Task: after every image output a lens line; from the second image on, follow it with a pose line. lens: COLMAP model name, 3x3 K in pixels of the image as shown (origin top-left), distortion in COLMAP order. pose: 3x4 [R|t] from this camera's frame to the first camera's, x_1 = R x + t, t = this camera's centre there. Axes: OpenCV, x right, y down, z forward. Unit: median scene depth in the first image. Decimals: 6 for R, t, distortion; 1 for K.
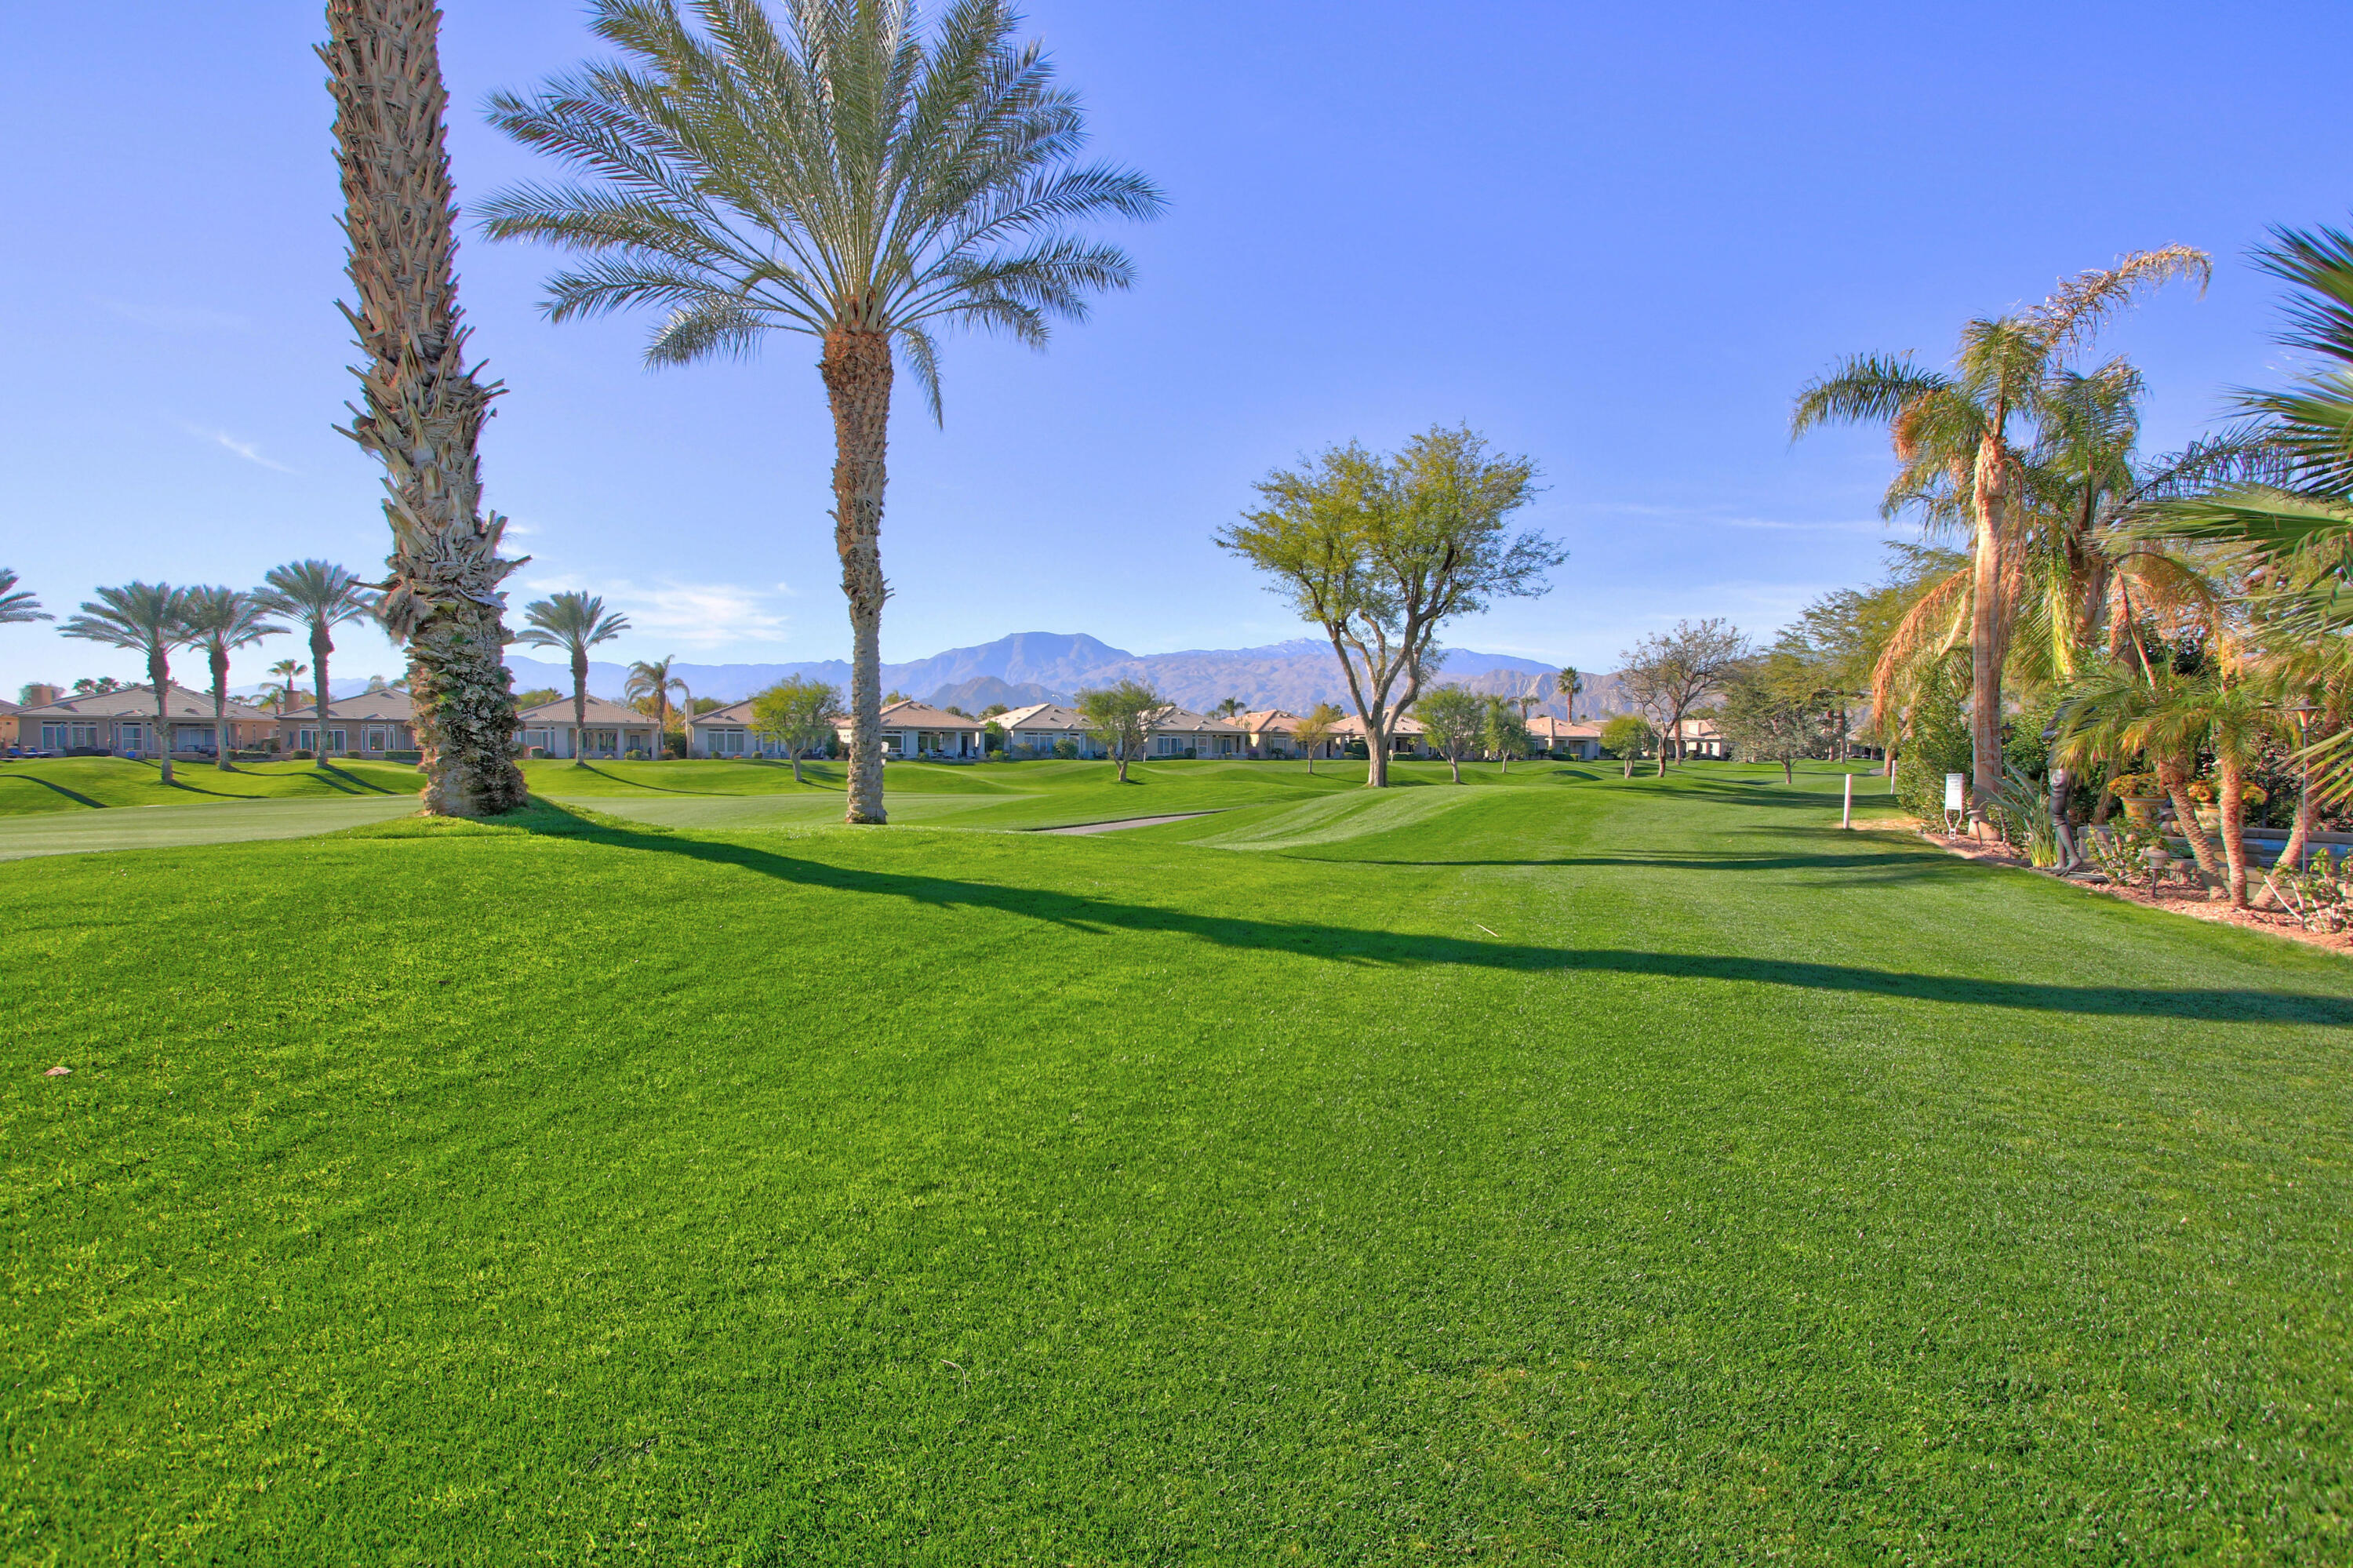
lens RADIAL K [[1071.7, 0, 1173.5], [0, 1071.7, 796.3], [0, 0, 1]] dist [-0.017925, 0.000858]
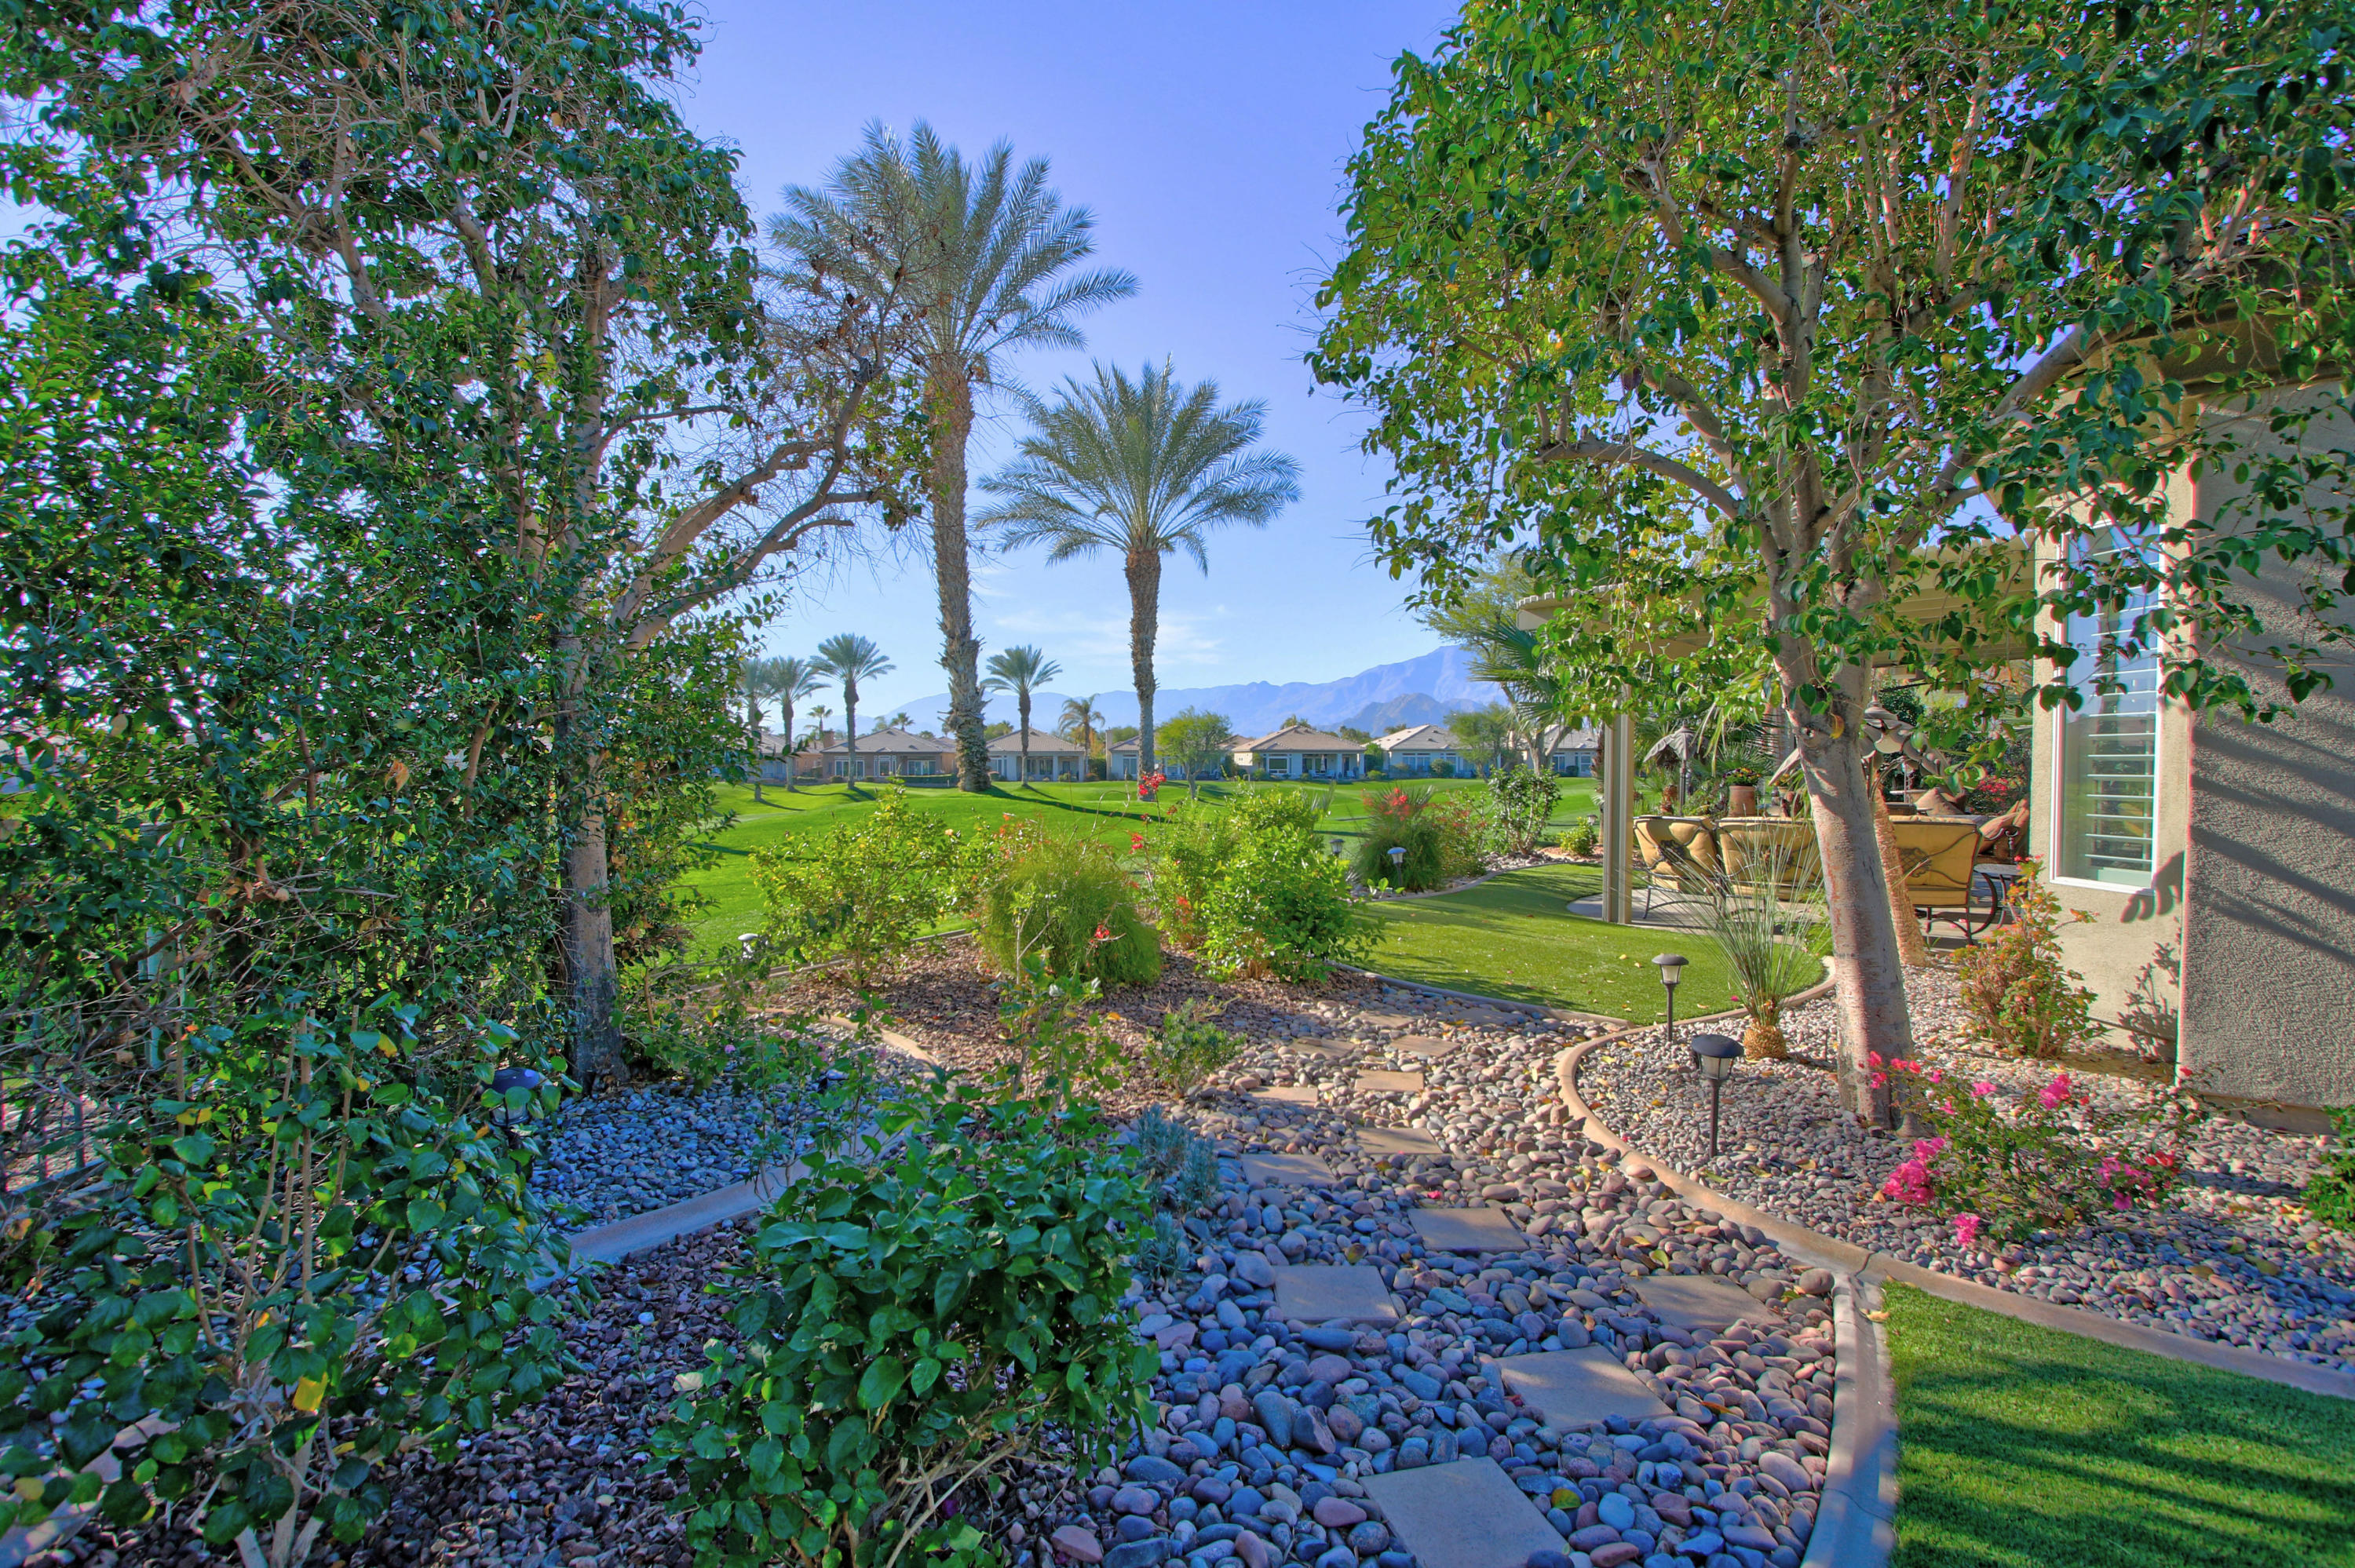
lens RADIAL K [[1112.2, 0, 1186.0], [0, 1112.2, 787.5], [0, 0, 1]] dist [-0.053003, 0.000278]
pose [[0.933296, -0.006747, -0.359045, 0.079826], [-0.003405, 0.999612, -0.027635, 0.007556], [0.359092, 0.027014, 0.932911, -0.133497]]
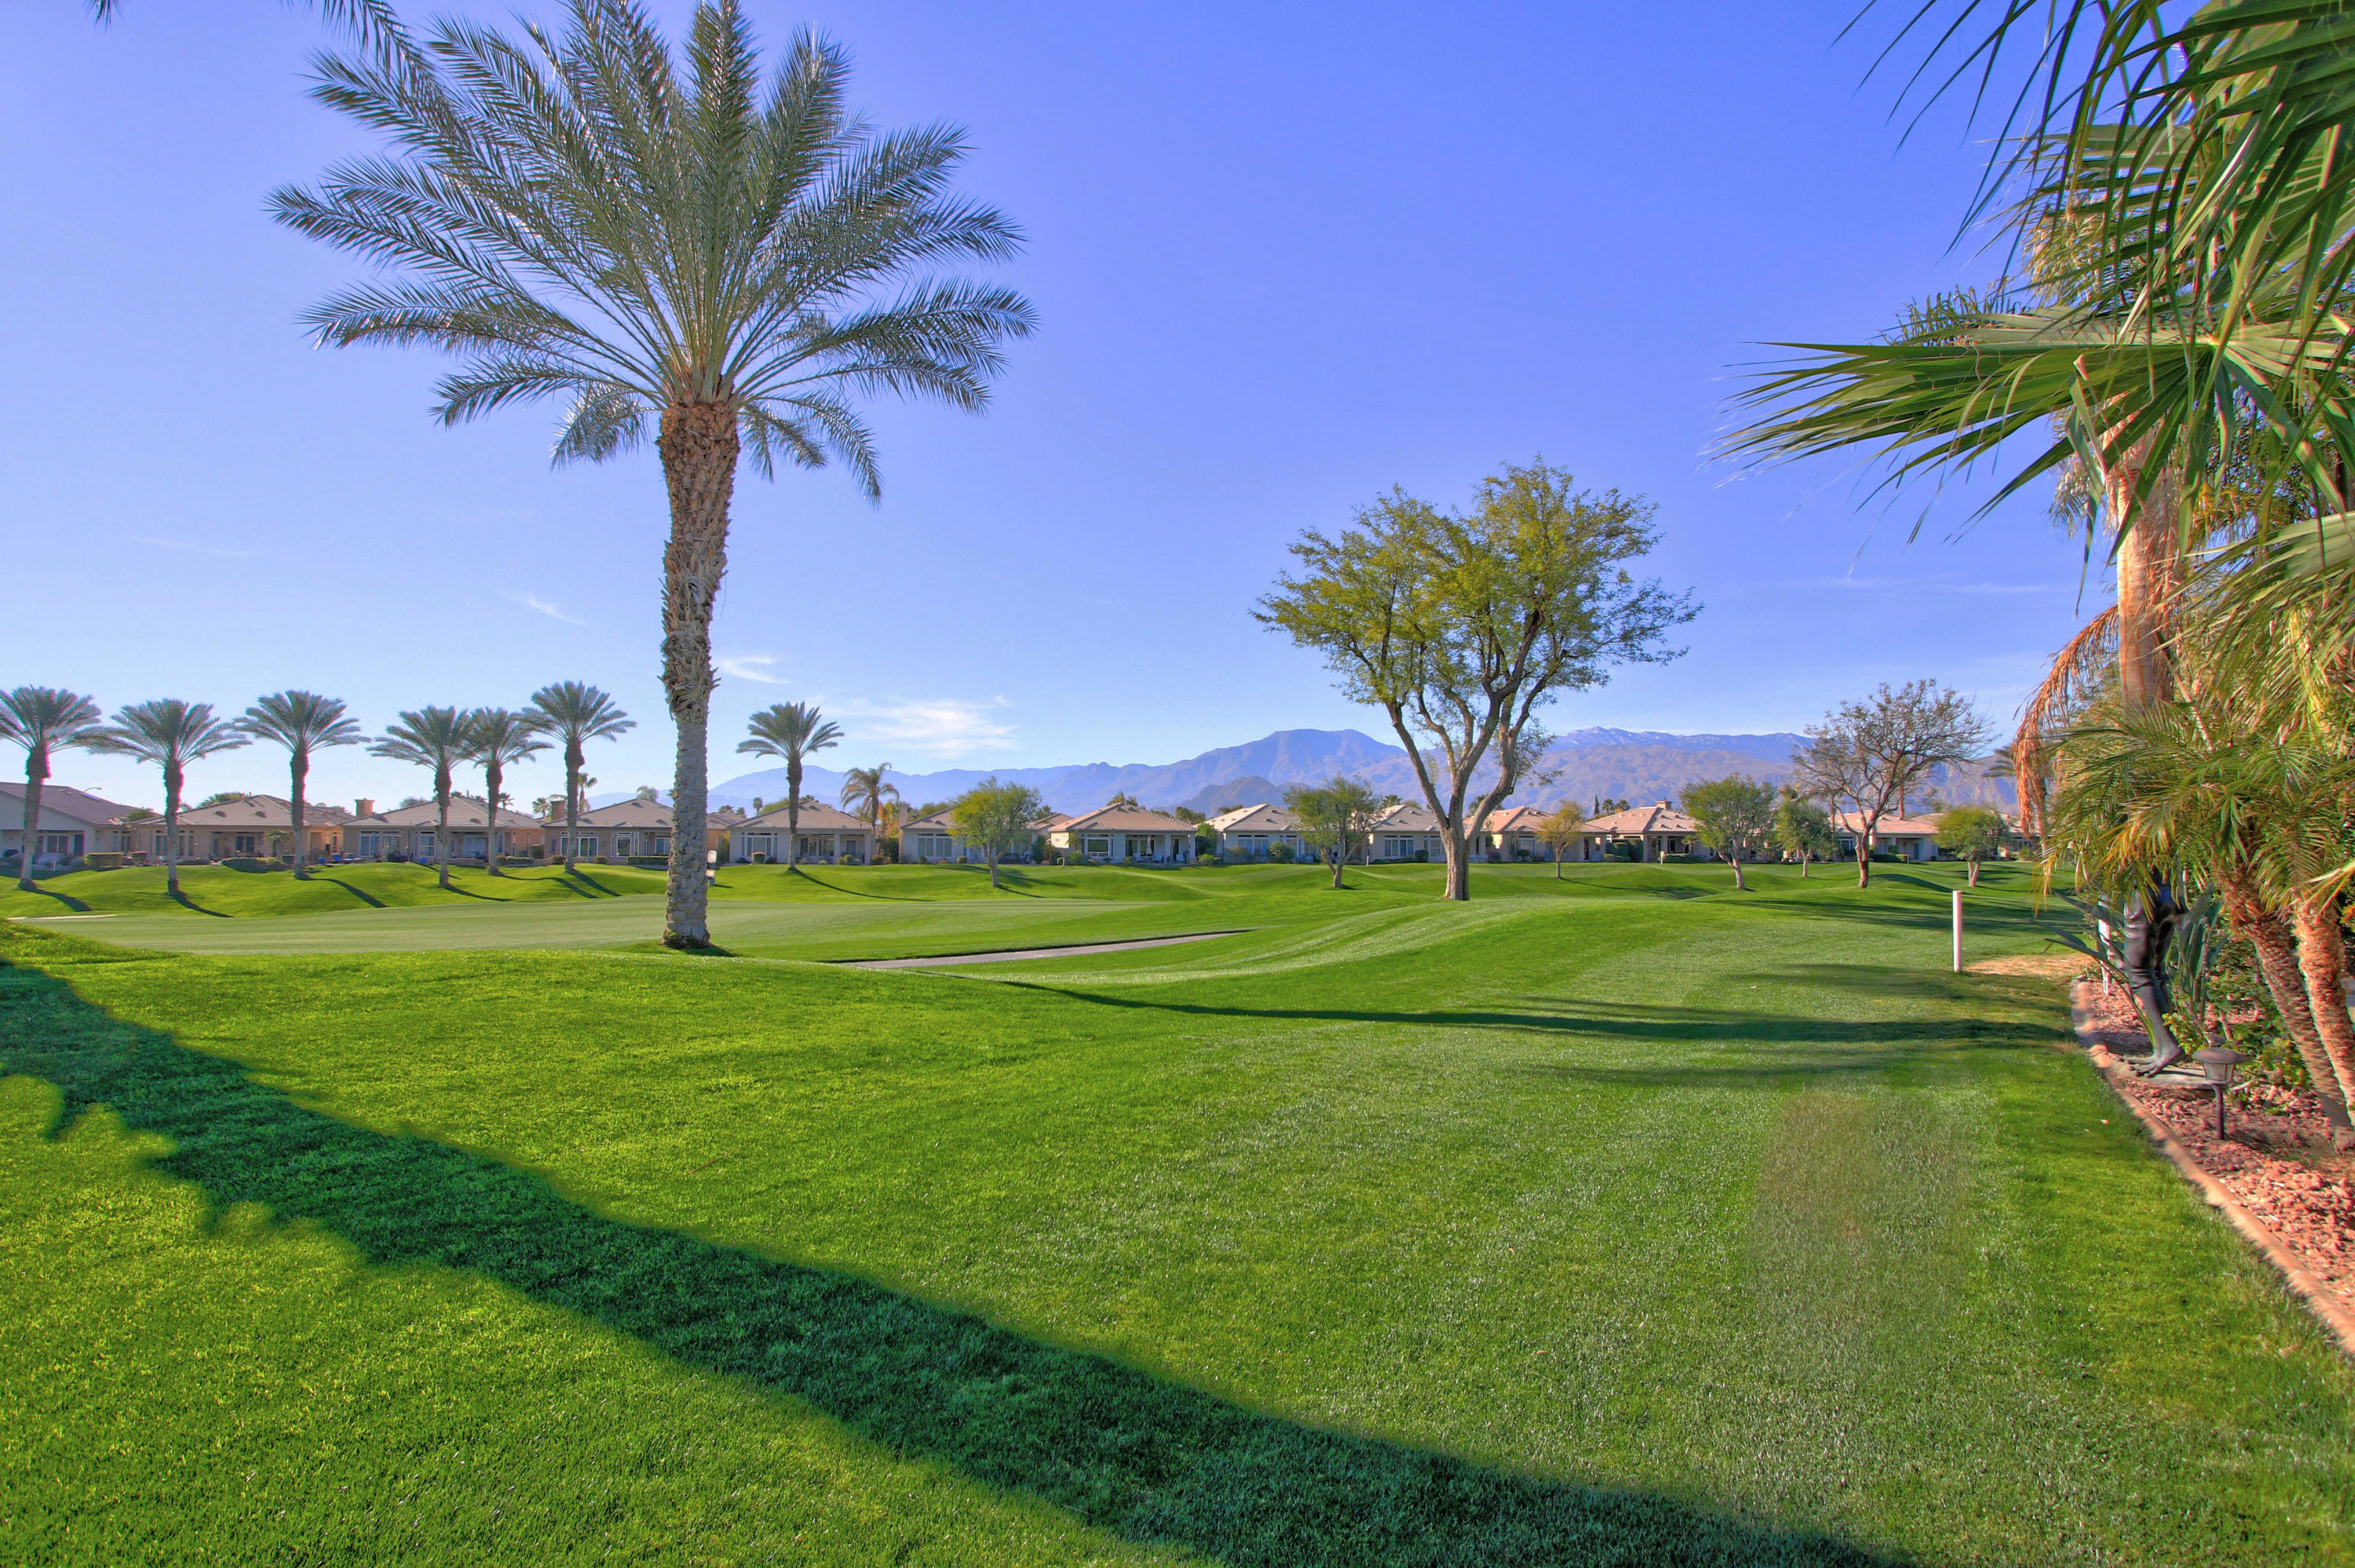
lens RADIAL K [[1132.1, 0, 1168.6], [0, 1132.1, 793.1], [0, 0, 1]] dist [-0.014122, 0.000478]
pose [[0.972214, -0.017083, -0.233469, 0.052059], [-0.005304, 0.995470, -0.094923, -0.001871], [0.234033, 0.093524, 0.967720, 0.030263]]
